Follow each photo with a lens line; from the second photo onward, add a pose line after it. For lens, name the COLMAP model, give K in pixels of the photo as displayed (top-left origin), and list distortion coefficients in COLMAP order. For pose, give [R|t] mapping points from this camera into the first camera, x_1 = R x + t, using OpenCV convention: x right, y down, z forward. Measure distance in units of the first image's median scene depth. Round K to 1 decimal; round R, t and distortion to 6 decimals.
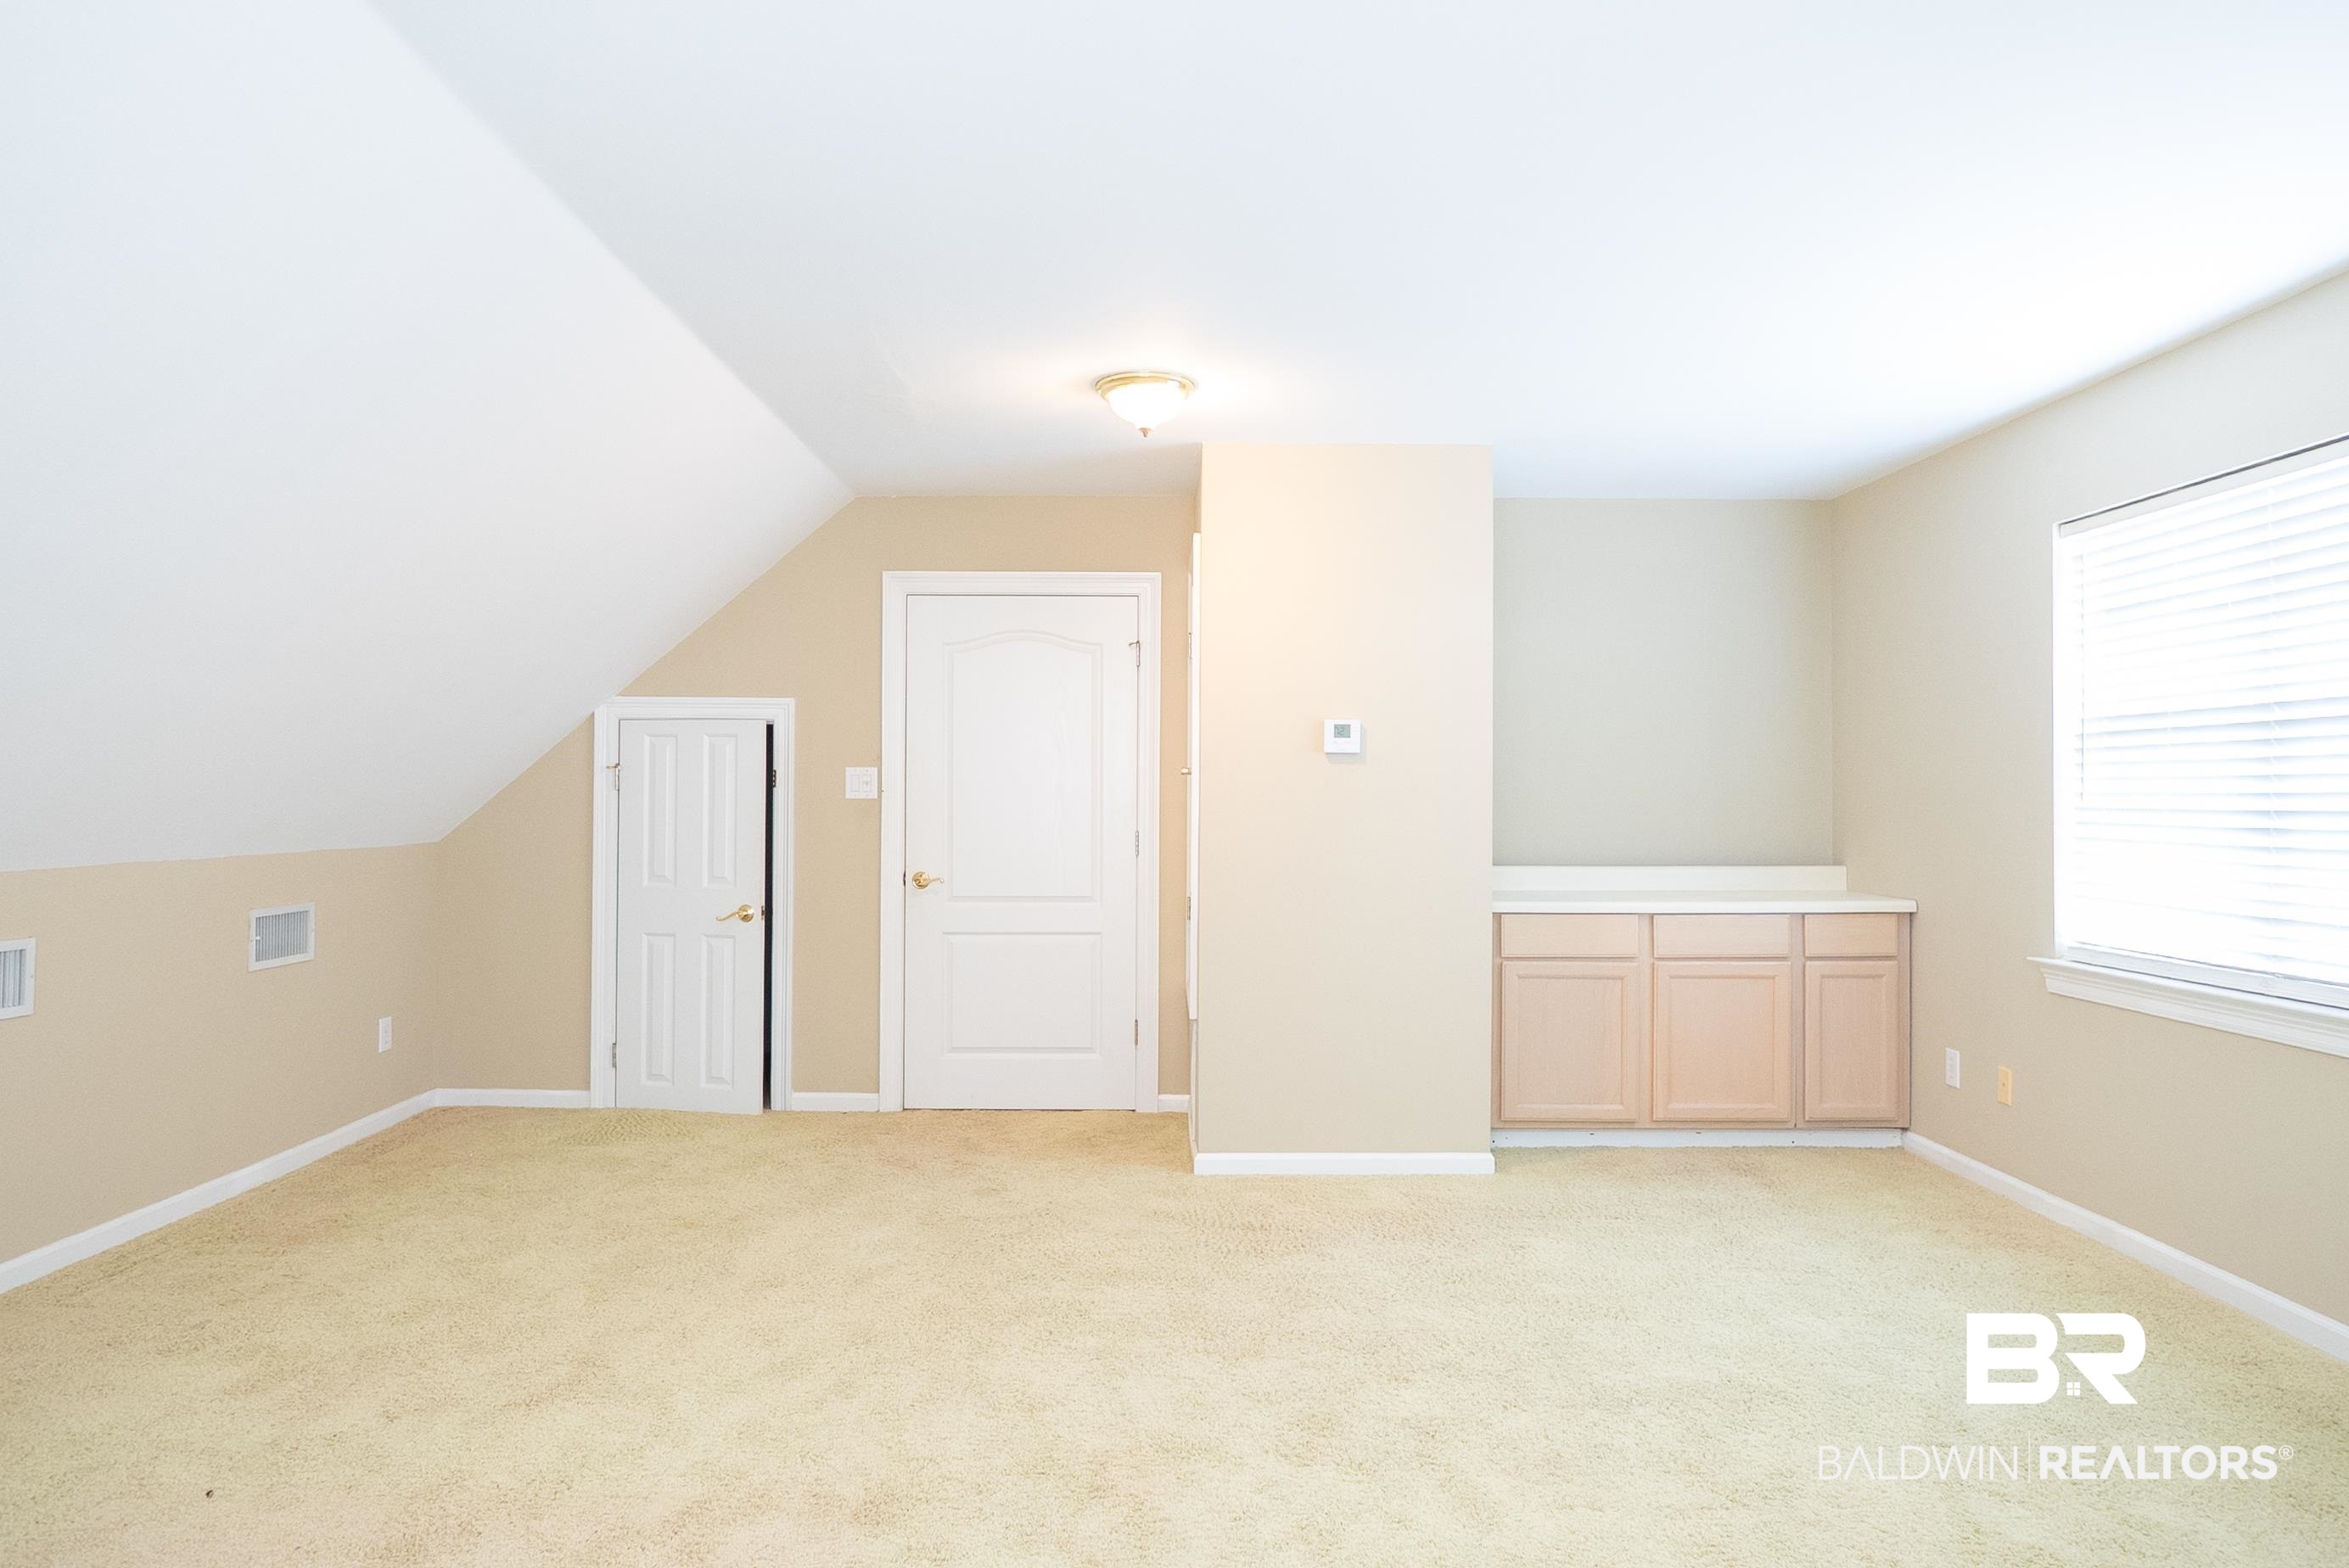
lens RADIAL K [[1504.7, 0, 1174.5], [0, 1504.7, 784.0], [0, 0, 1]] dist [-0.002766, -0.005973]
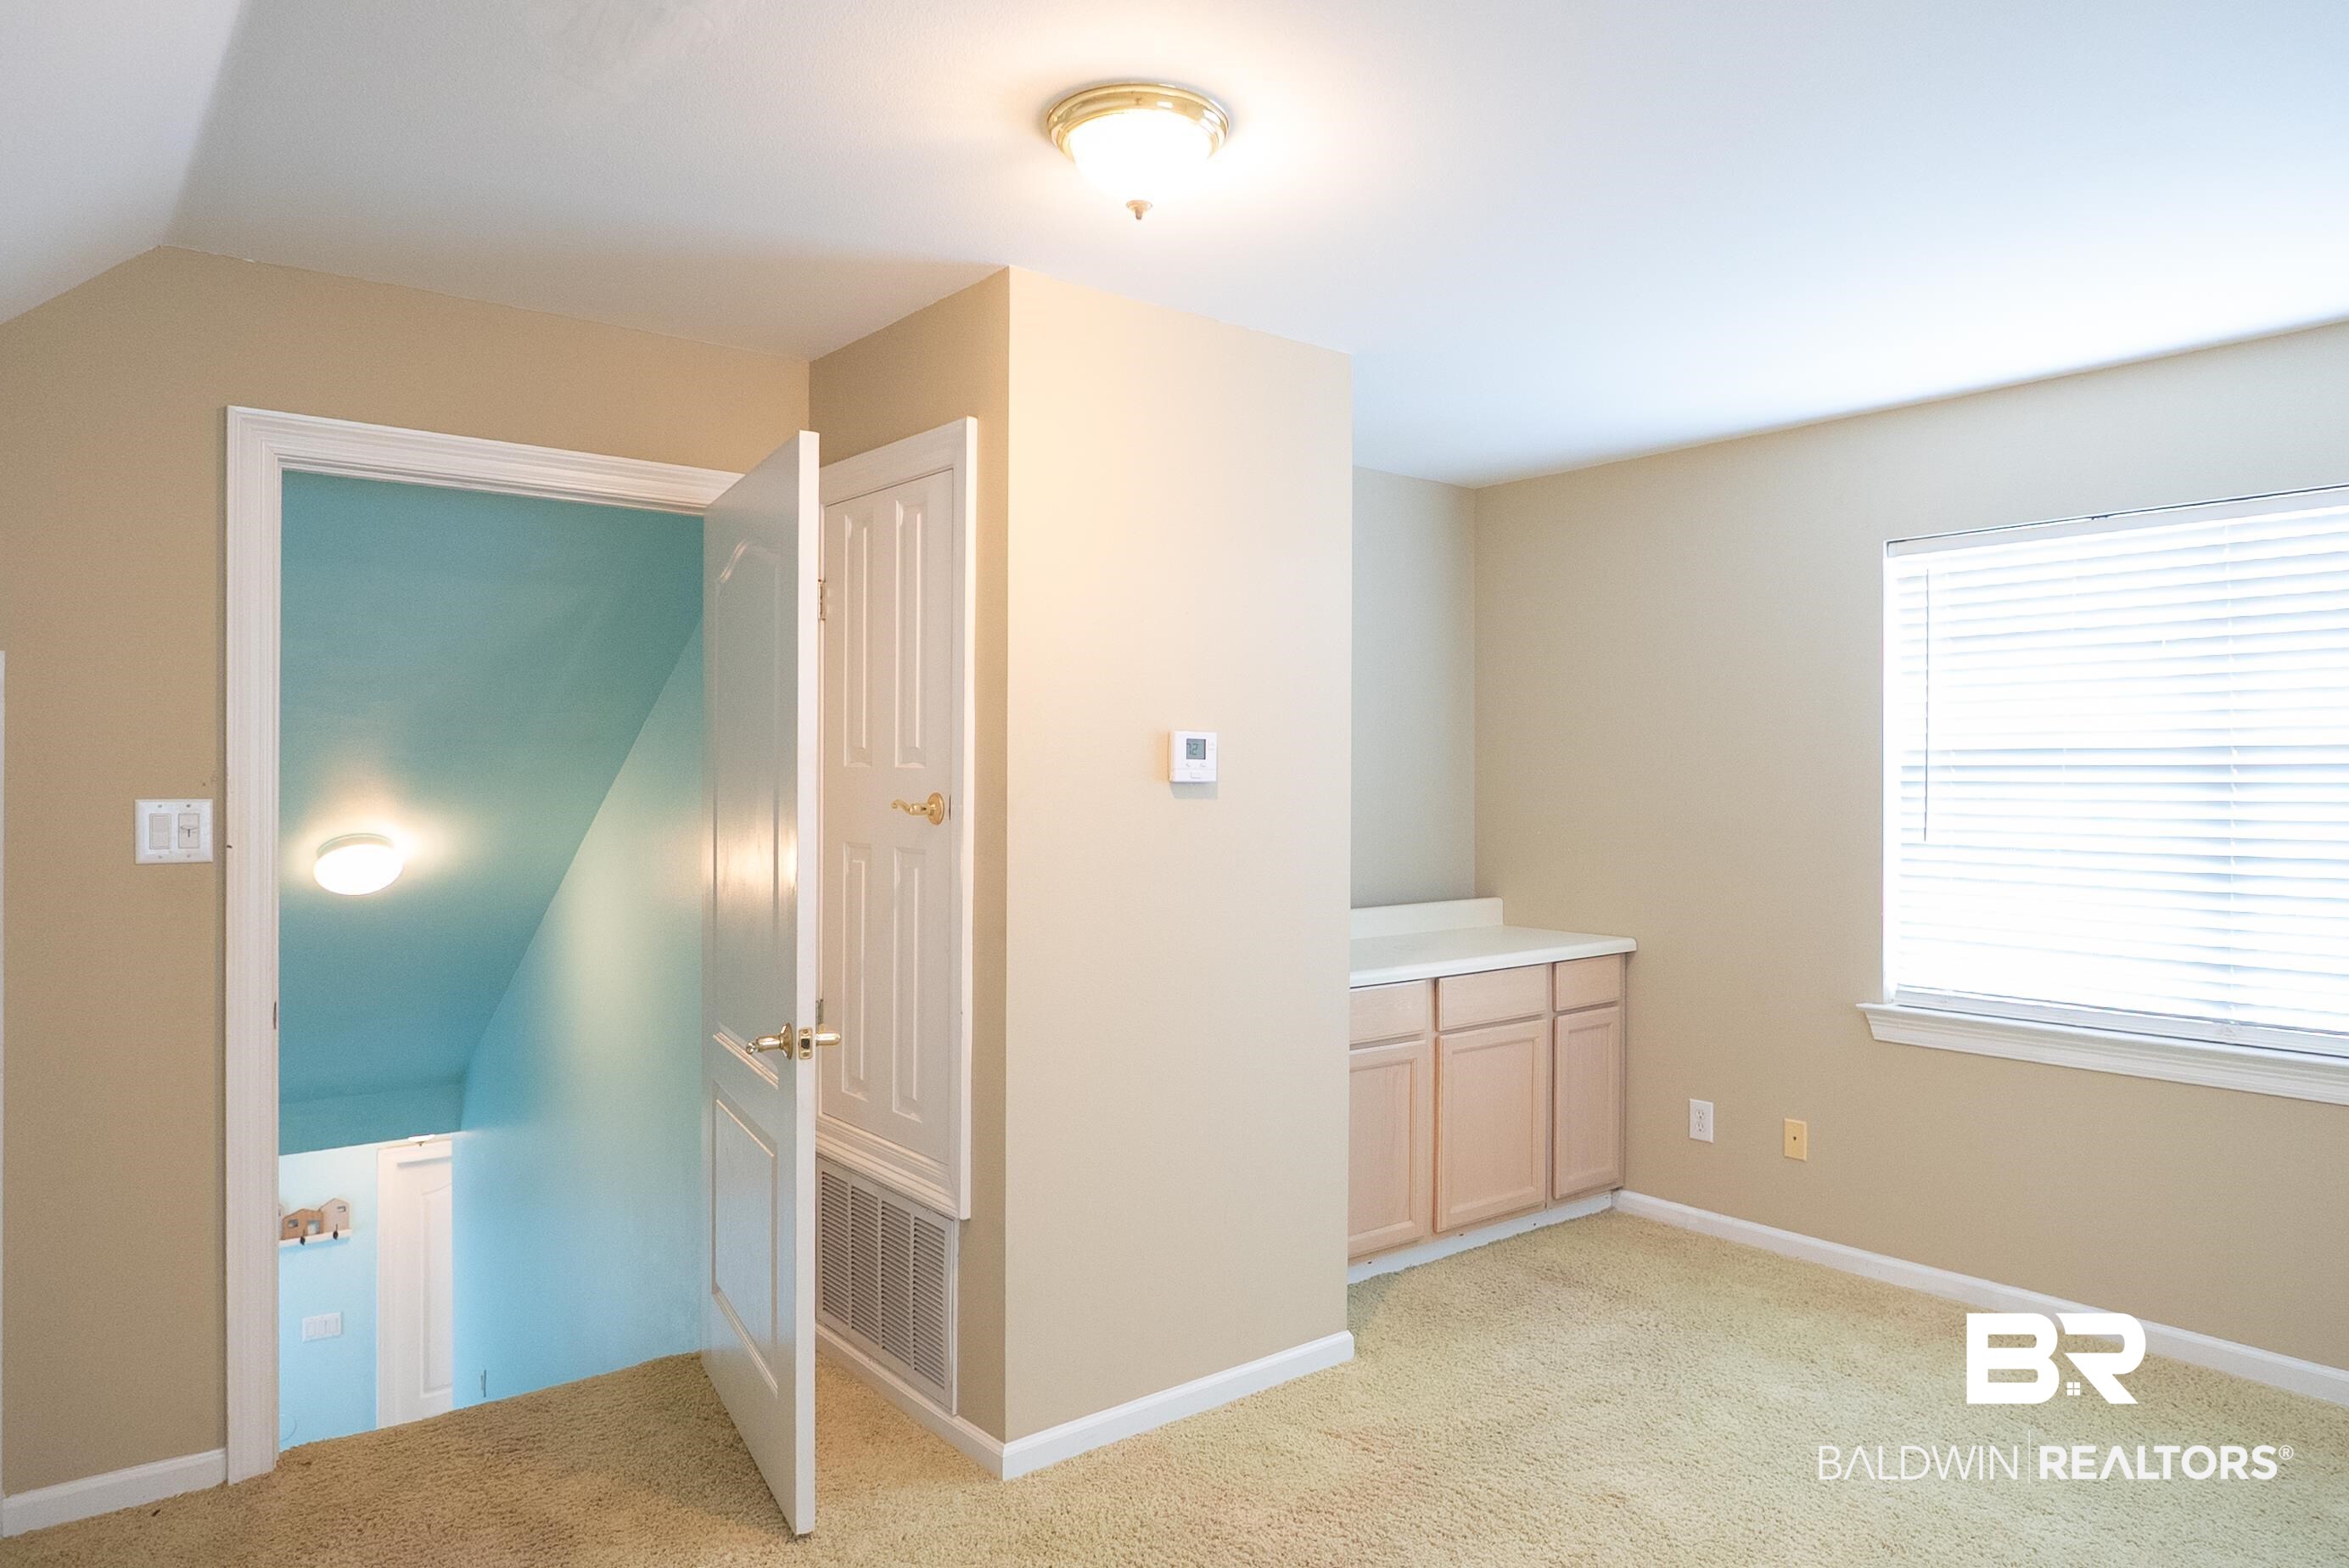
lens RADIAL K [[1504.7, 0, 1174.5], [0, 1504.7, 784.0], [0, 0, 1]] dist [-0.002766, -0.005973]
pose [[0.778115, -0.005374, 0.628099, -0.312099], [-0.005382, 0.999870, 0.015221, -0.029843], [-0.628099, -0.015224, 0.777985, 0.490031]]
